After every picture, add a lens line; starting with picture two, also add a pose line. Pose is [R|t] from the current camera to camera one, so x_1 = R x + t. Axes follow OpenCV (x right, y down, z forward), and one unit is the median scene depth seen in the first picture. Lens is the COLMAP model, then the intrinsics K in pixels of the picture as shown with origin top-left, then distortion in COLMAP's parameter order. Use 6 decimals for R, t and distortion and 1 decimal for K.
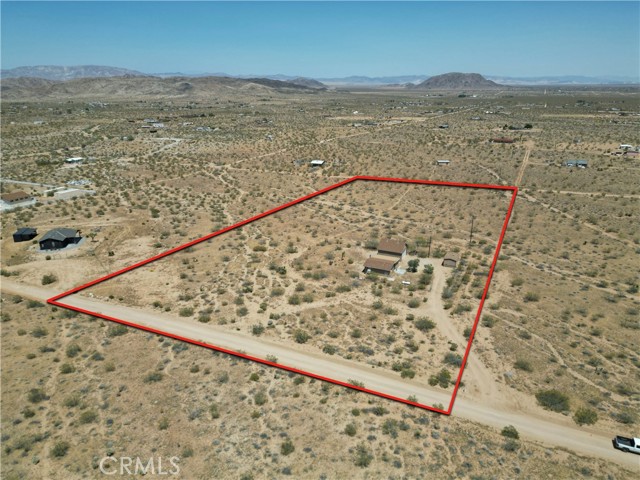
lens RADIAL K [[450.6, 0, 319.3], [0, 450.6, 241.8], [0, 0, 1]] dist [0.053474, -0.036637]
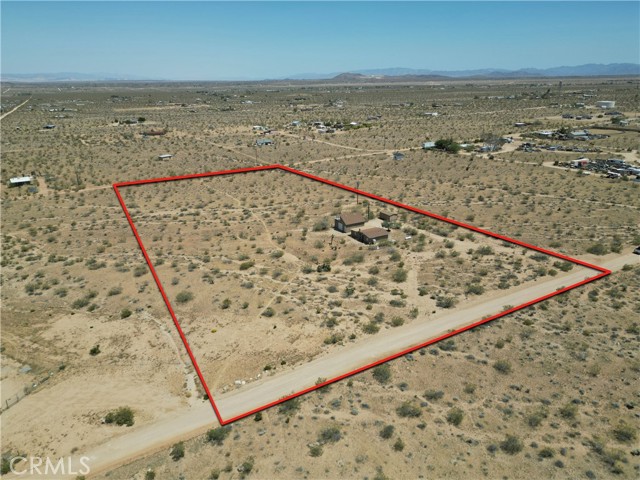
lens RADIAL K [[450.6, 0, 320.9], [0, 450.6, 238.4], [0, 0, 1]] dist [0.053474, -0.036637]
pose [[0.568935, -0.280299, 0.773140, -1.210042], [0.280779, 0.949837, 0.137741, -0.191115], [-0.772966, 0.138716, 0.619097, 0.651487]]
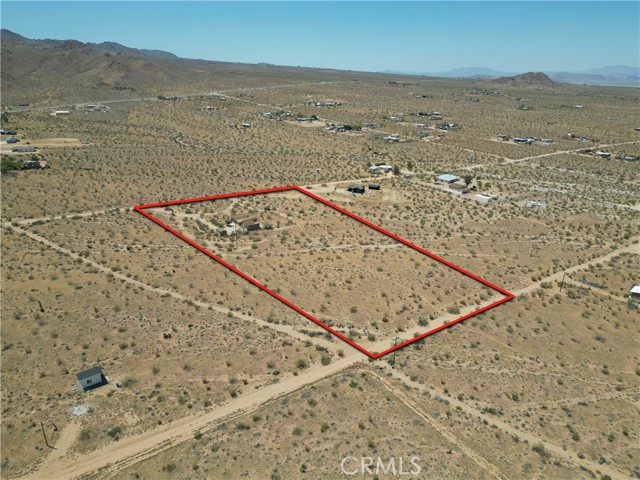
lens RADIAL K [[450.6, 0, 320.7], [0, 450.6, 238.5], [0, 0, 1]] dist [0.053474, -0.036637]
pose [[-0.474270, 0.293273, -0.830096, 2.535692], [-0.319895, 0.821030, 0.472839, -1.434163], [0.820205, 0.489797, -0.295573, 2.970536]]
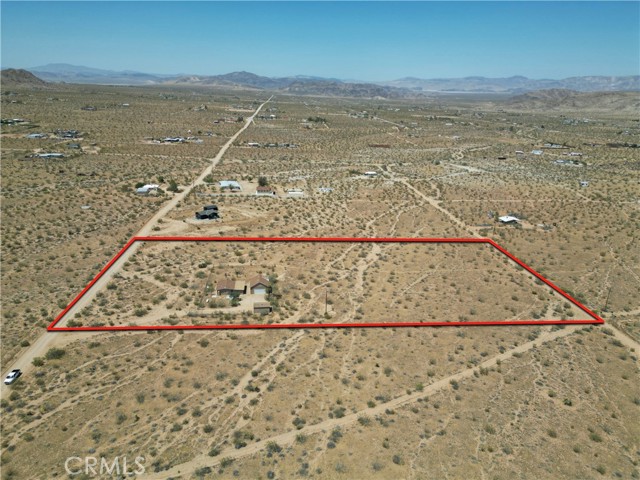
lens RADIAL K [[450.6, 0, 323.5], [0, 450.6, 240.5], [0, 0, 1]] dist [0.053474, -0.036637]
pose [[0.523291, 0.291094, -0.800894, 2.077308], [-0.308267, 0.940860, 0.140549, -0.556149], [0.794442, 0.173341, 0.582078, 0.633512]]
